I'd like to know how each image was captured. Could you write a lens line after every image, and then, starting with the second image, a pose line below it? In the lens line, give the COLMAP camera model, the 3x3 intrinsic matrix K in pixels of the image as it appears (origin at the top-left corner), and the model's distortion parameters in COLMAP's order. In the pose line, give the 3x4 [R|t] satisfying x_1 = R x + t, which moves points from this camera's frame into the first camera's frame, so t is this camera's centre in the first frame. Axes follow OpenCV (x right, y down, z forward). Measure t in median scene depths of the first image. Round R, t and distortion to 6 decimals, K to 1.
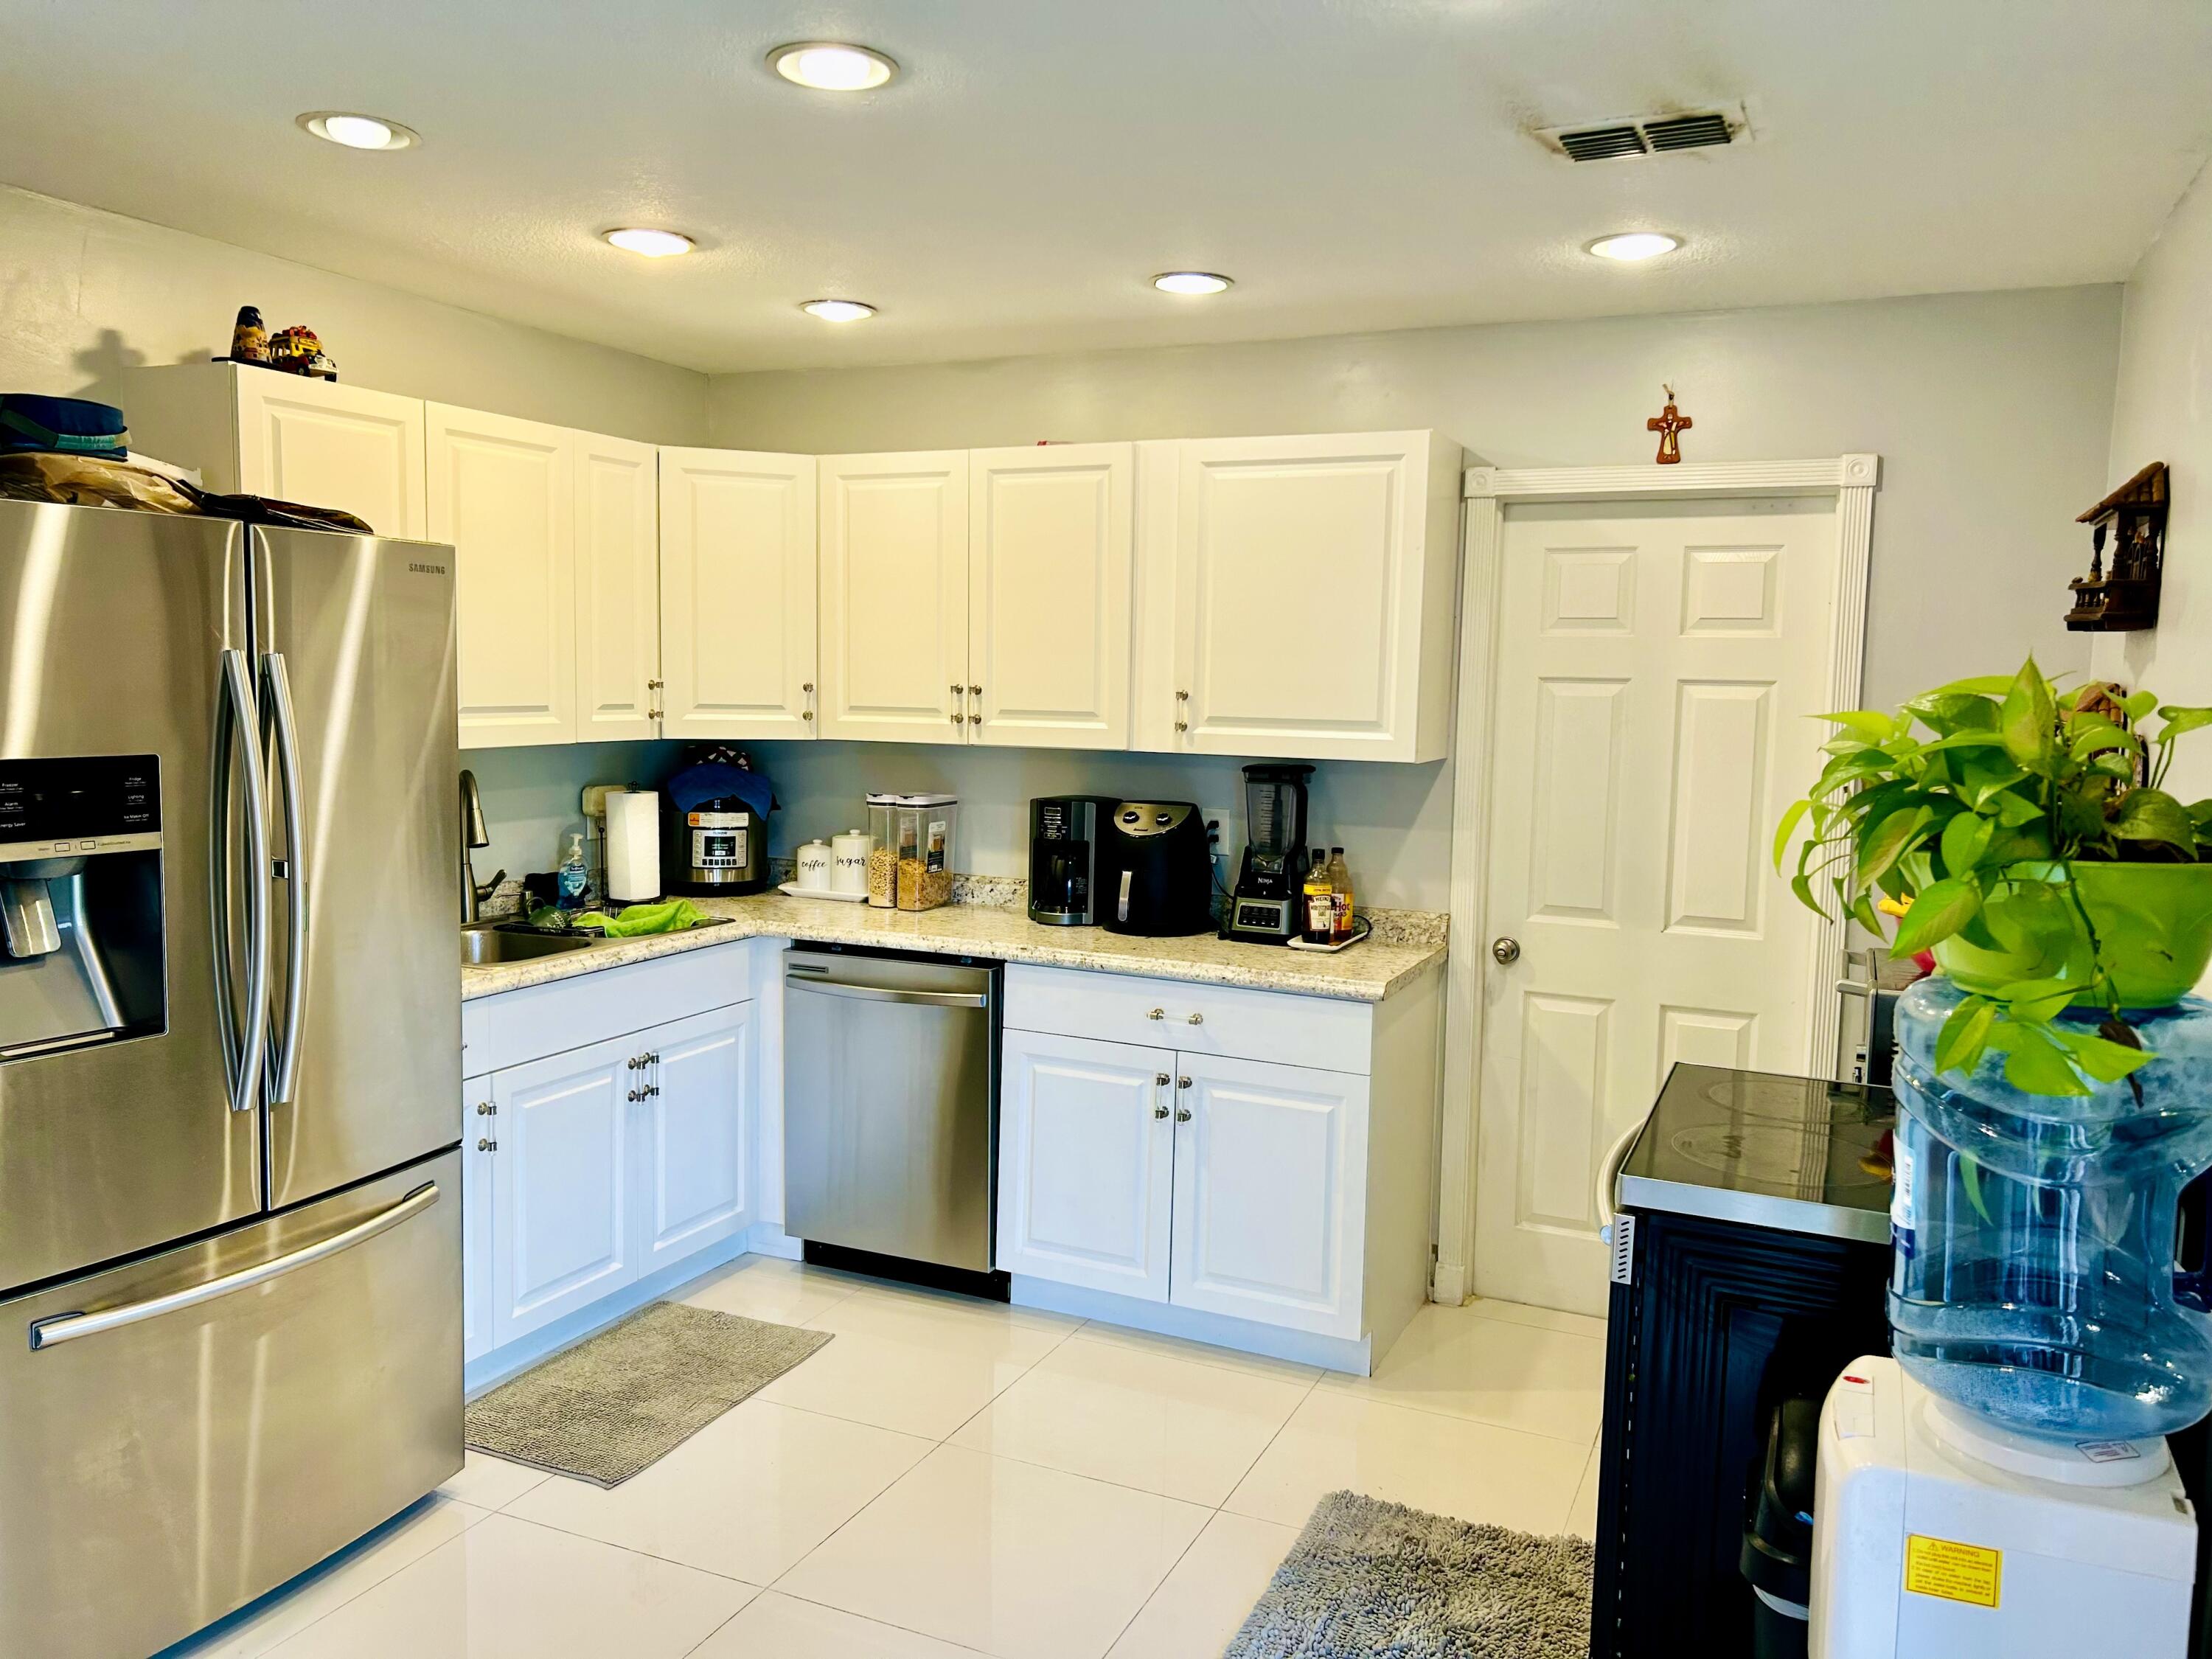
lens RADIAL K [[1642.5, 0, 1110.2], [0, 1642.5, 819.8], [0, 0, 1]] dist [0.057403, -0.074613]
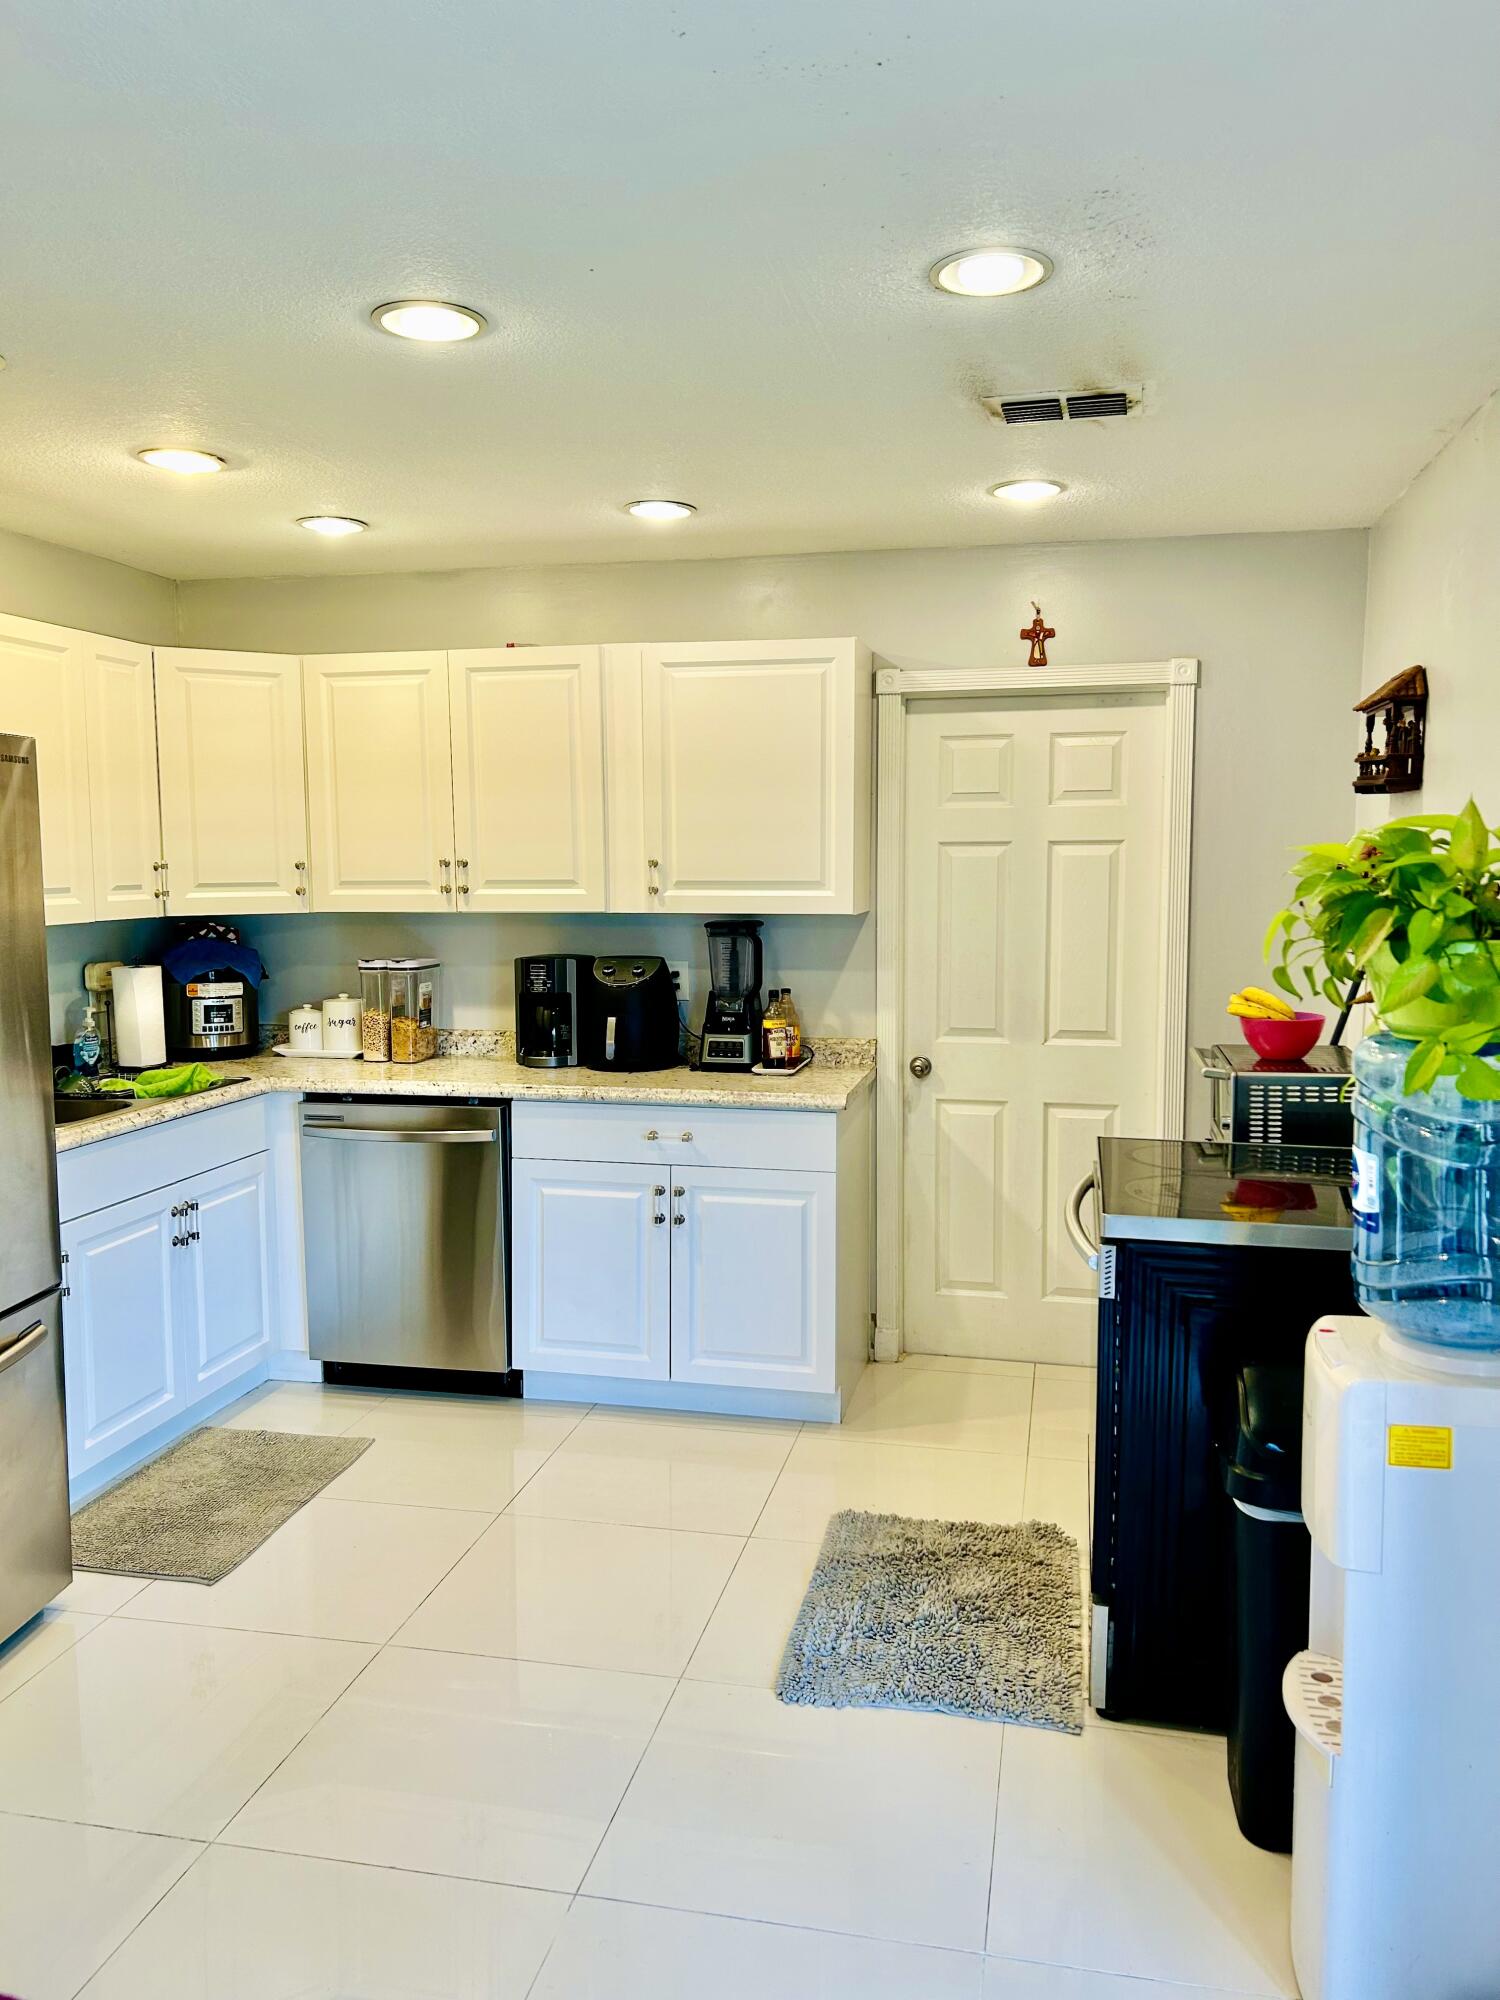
lens RADIAL K [[1487.8, 0, 750.0], [0, 1487.8, 1000.0], [0, 0, 1]] dist [0.101039, -0.229963]
pose [[0.976885, -0.044187, 0.209148, -0.116381], [0.042787, 0.999021, 0.011216, 0.012431], [-0.209439, -0.002008, 0.977820, -0.051361]]
